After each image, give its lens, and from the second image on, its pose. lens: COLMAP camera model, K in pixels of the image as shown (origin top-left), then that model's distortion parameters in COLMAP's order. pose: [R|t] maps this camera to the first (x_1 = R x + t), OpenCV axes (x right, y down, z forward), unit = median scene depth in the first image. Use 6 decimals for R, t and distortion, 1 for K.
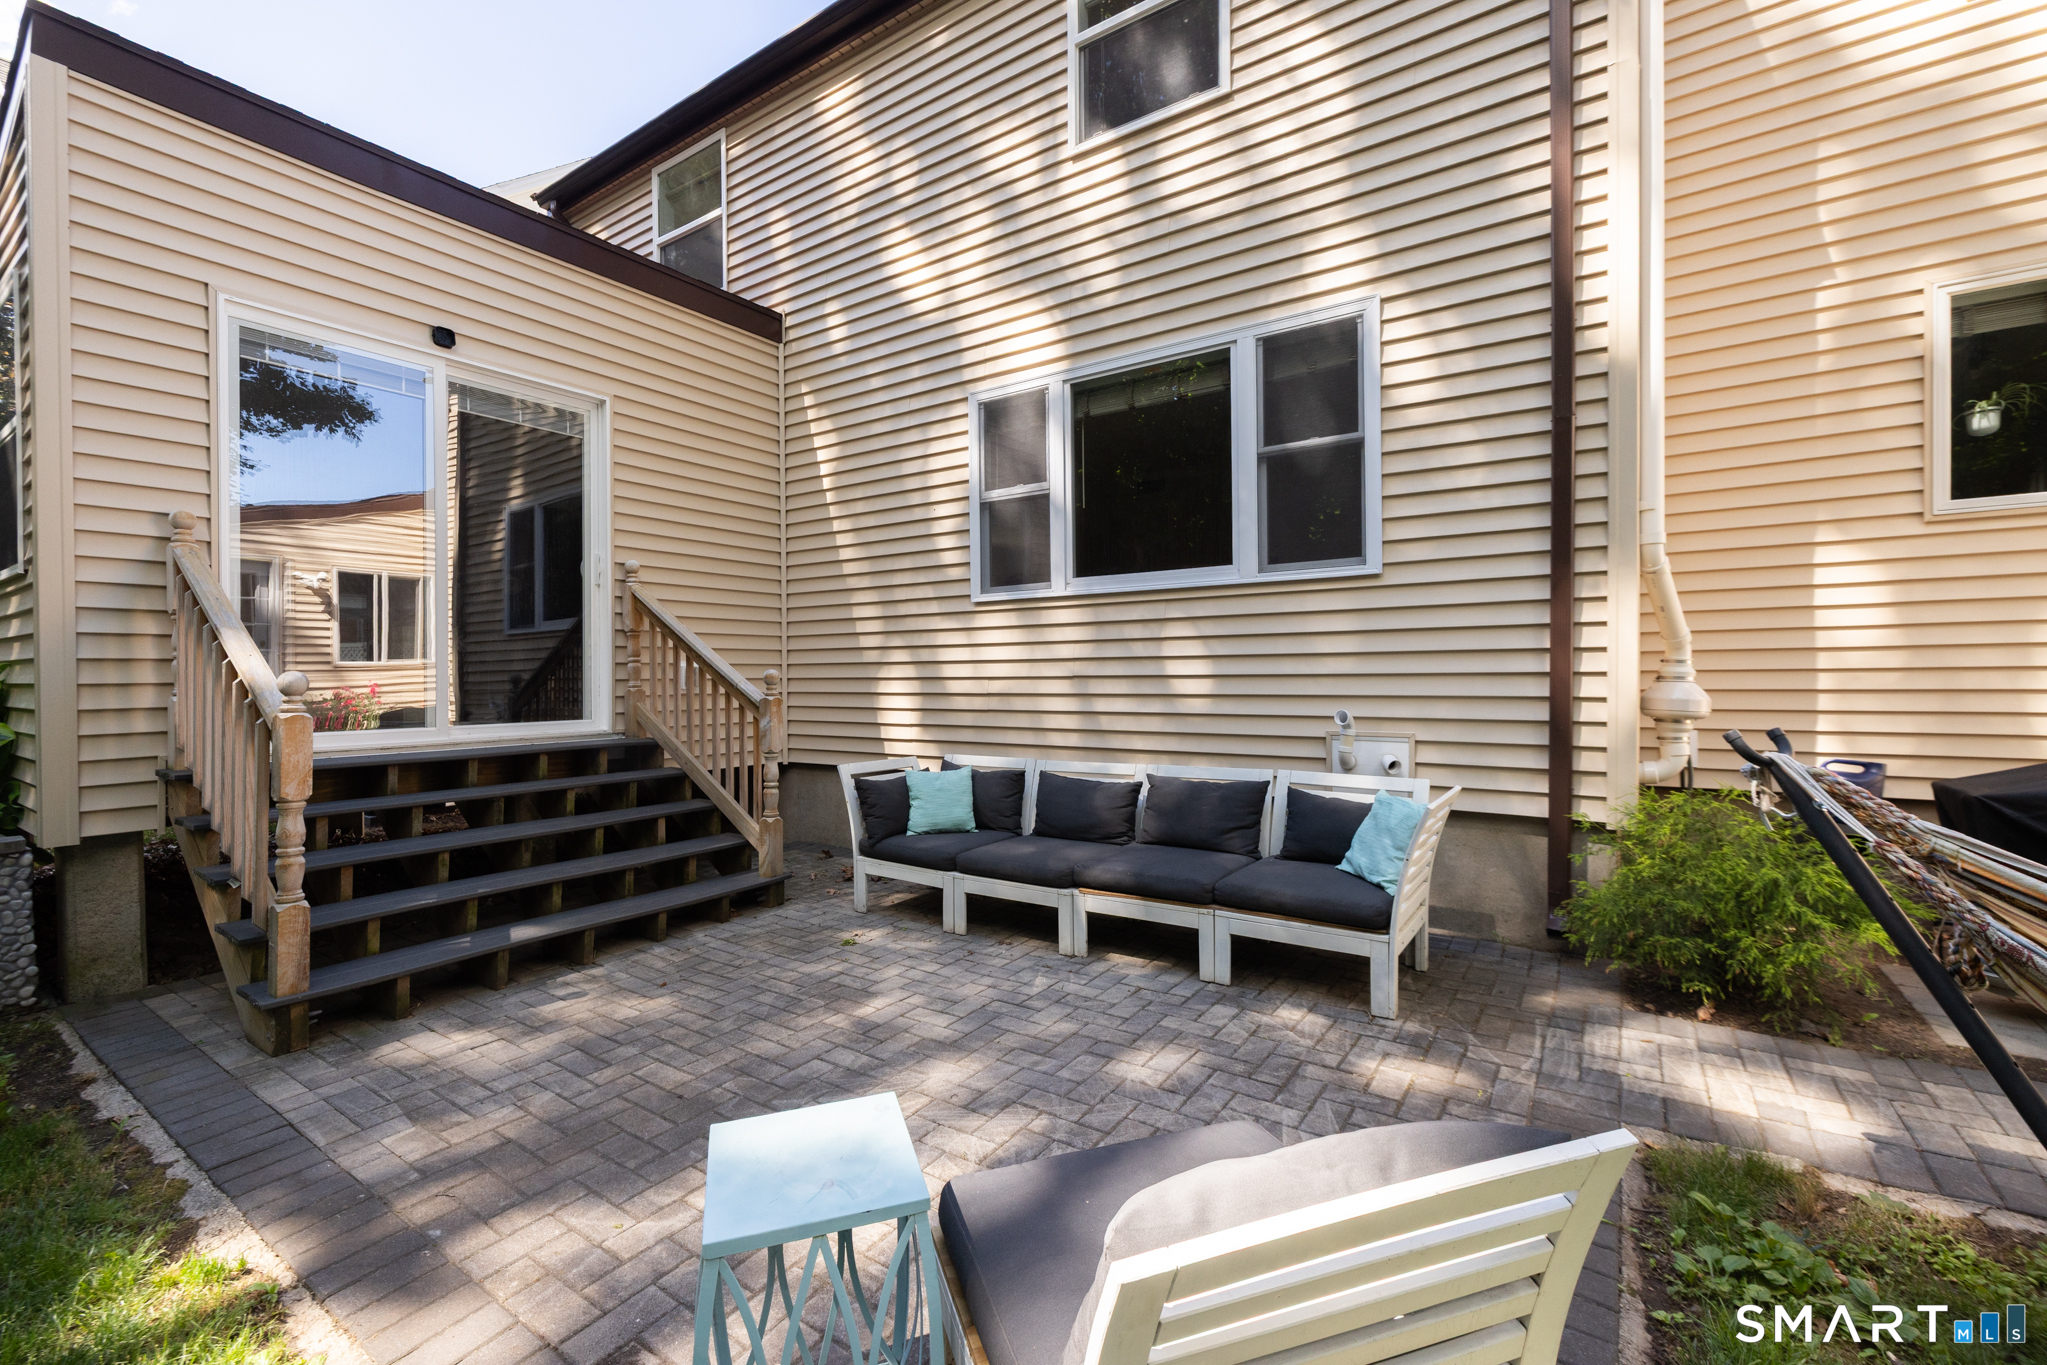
lens RADIAL K [[857.4, 0, 1027.5], [0, 857.4, 676.6], [0, 0, 1]] dist [0.001624, 0.000042]
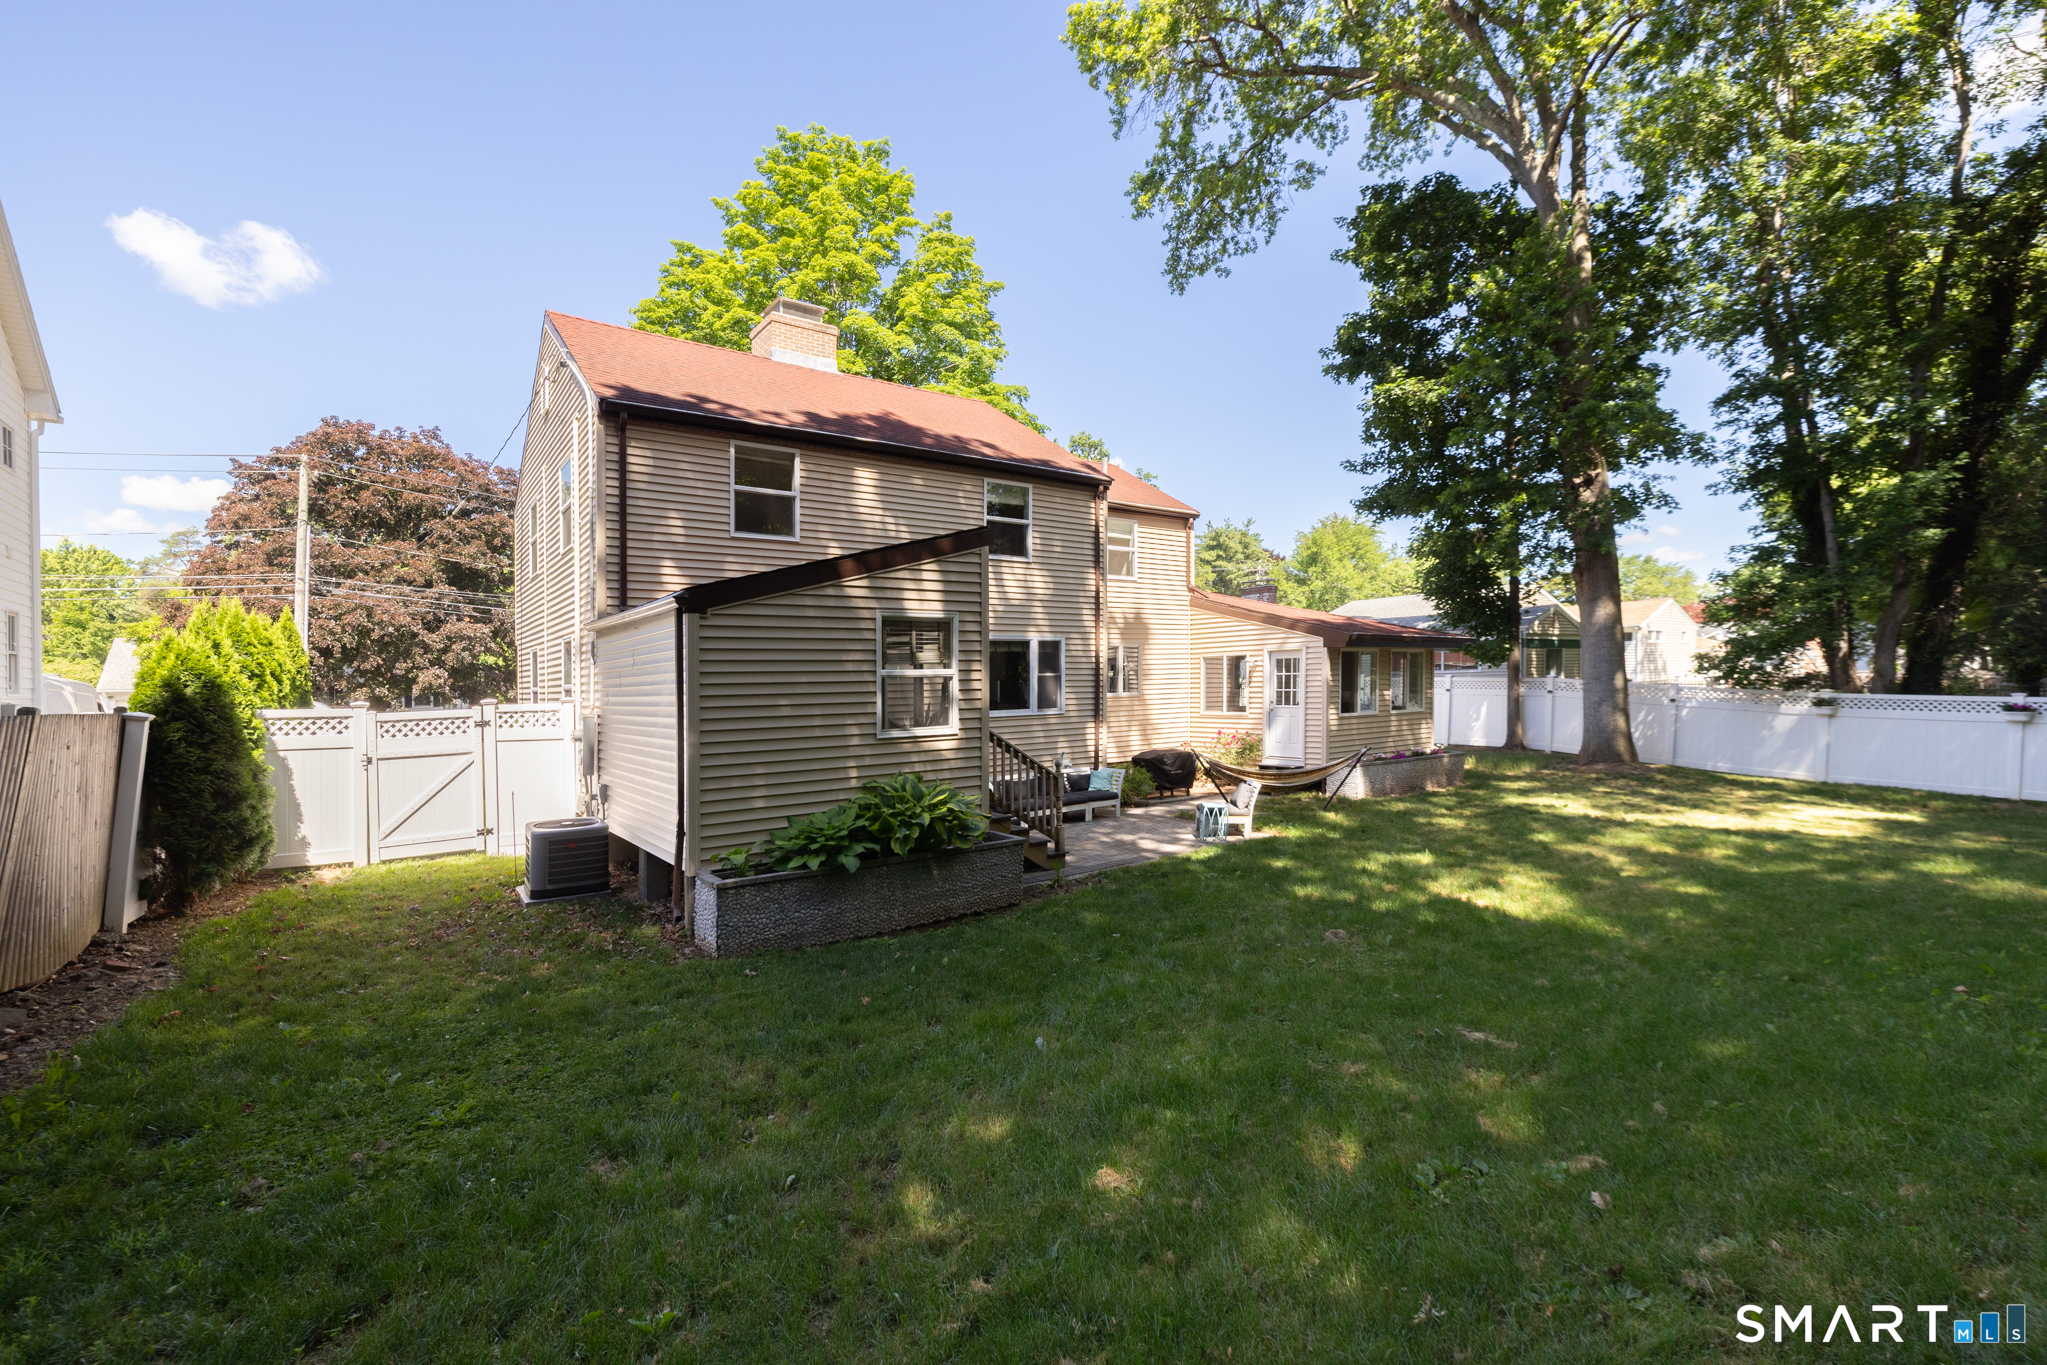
lens RADIAL K [[904.6, 0, 1026.6], [0, 904.6, 692.1], [0, 0, 1]] dist [-0.004027, -0.000317]
pose [[0.346414, -0.010869, 0.938019, -2.931124], [0.018303, 0.999821, 0.004825, -0.210842], [-0.937903, 0.015497, 0.346550, -0.148622]]
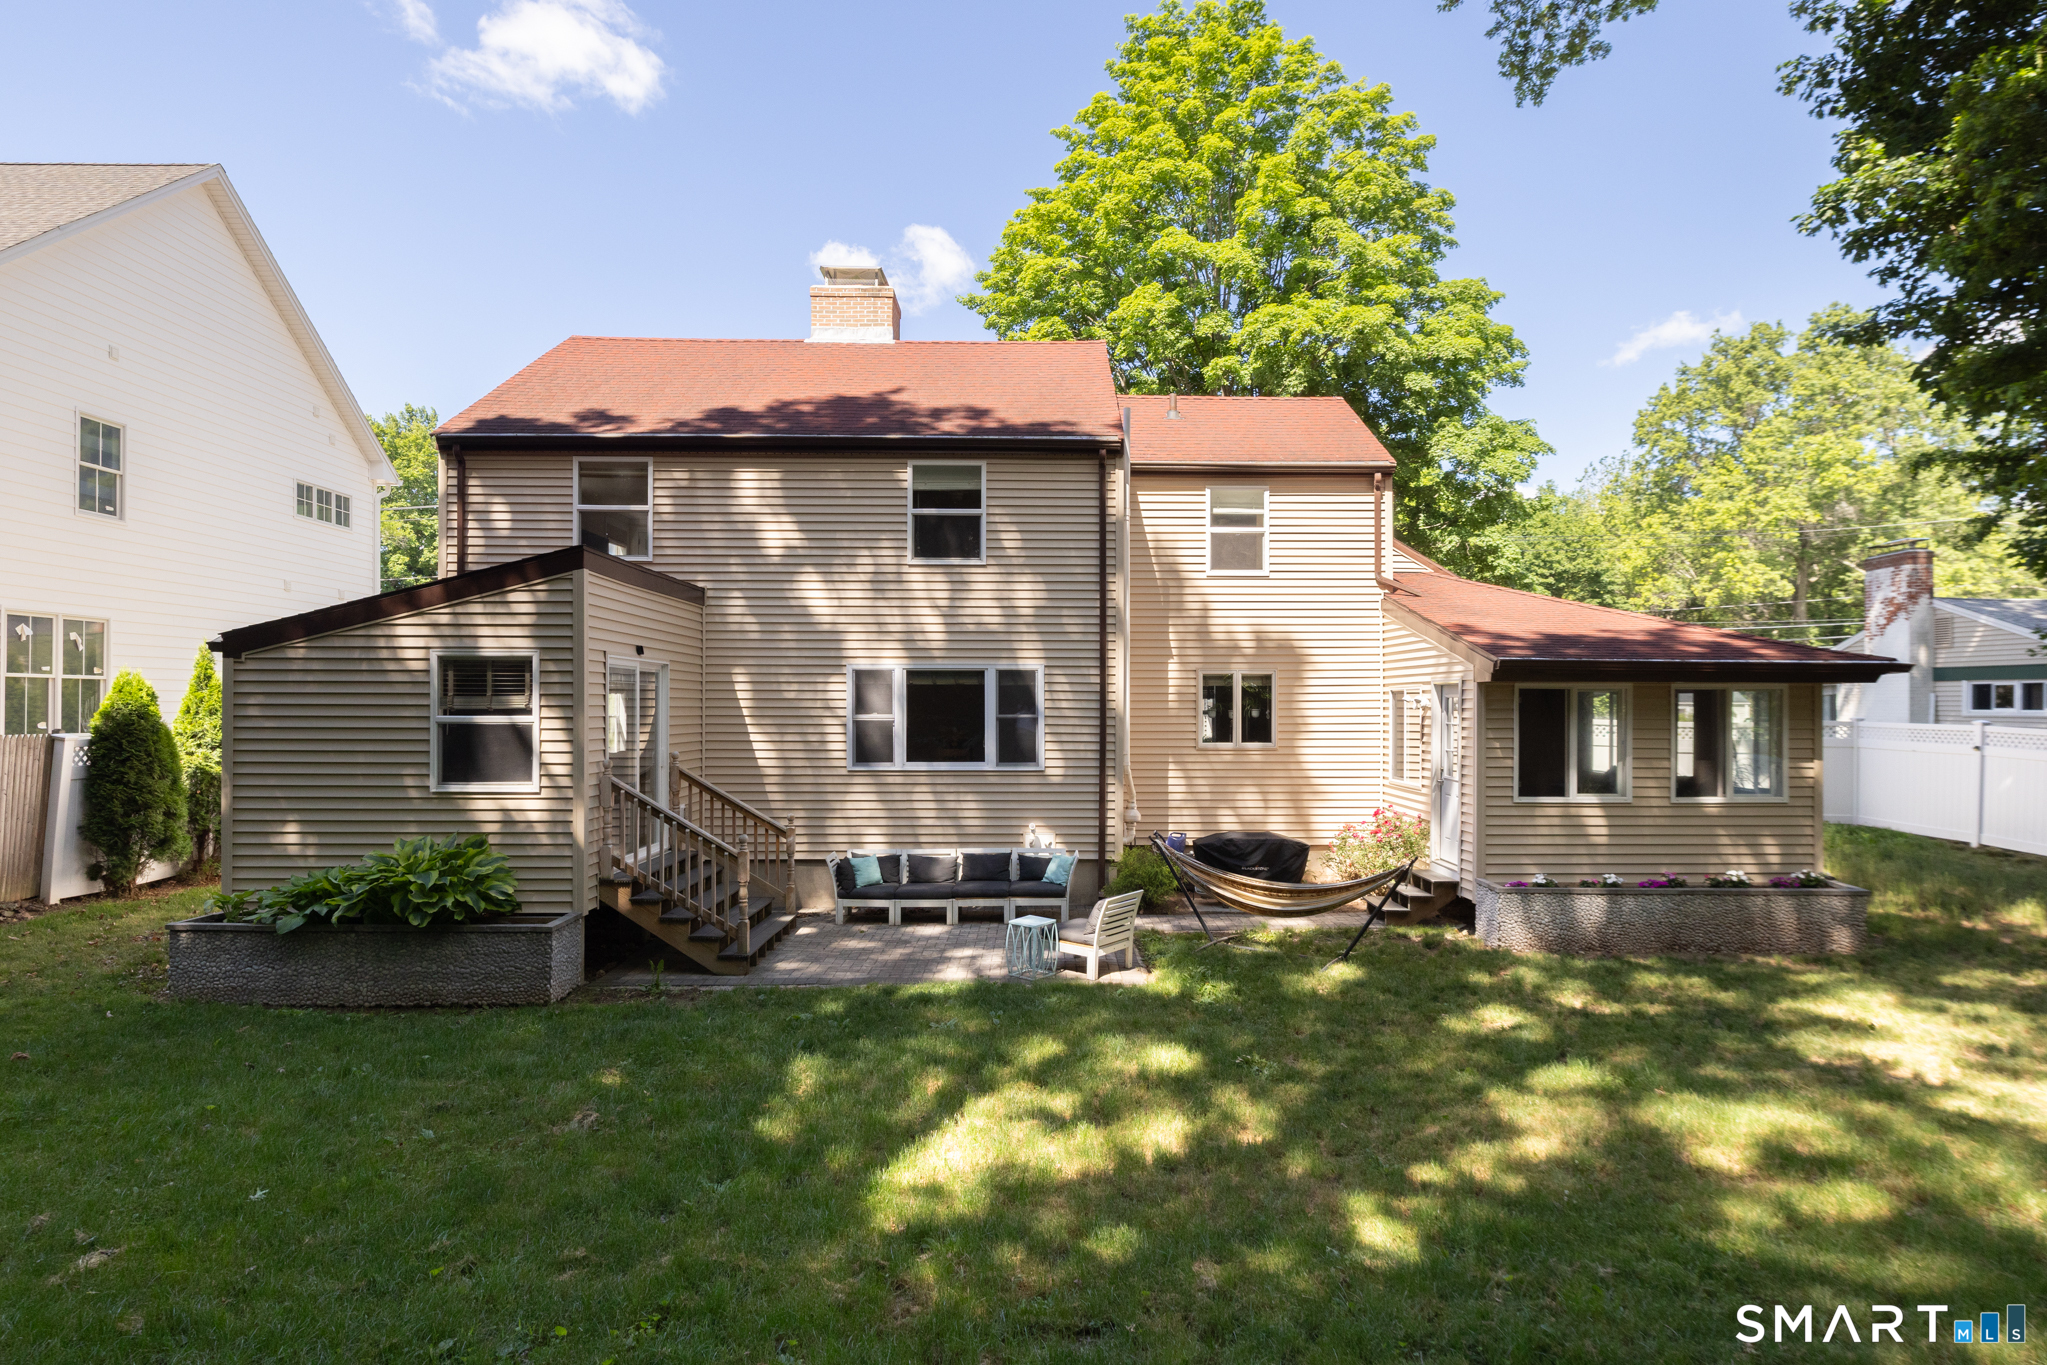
lens RADIAL K [[1176.8, 0, 1023.9], [0, 1176.8, 686.6], [0, 0, 1]] dist [0.007203, -0.000168]
pose [[0.829145, 0.016653, 0.558785, -1.496453], [-0.008244, 0.999812, -0.017563, -0.283256], [-0.558972, 0.009956, 0.829126, -1.767059]]
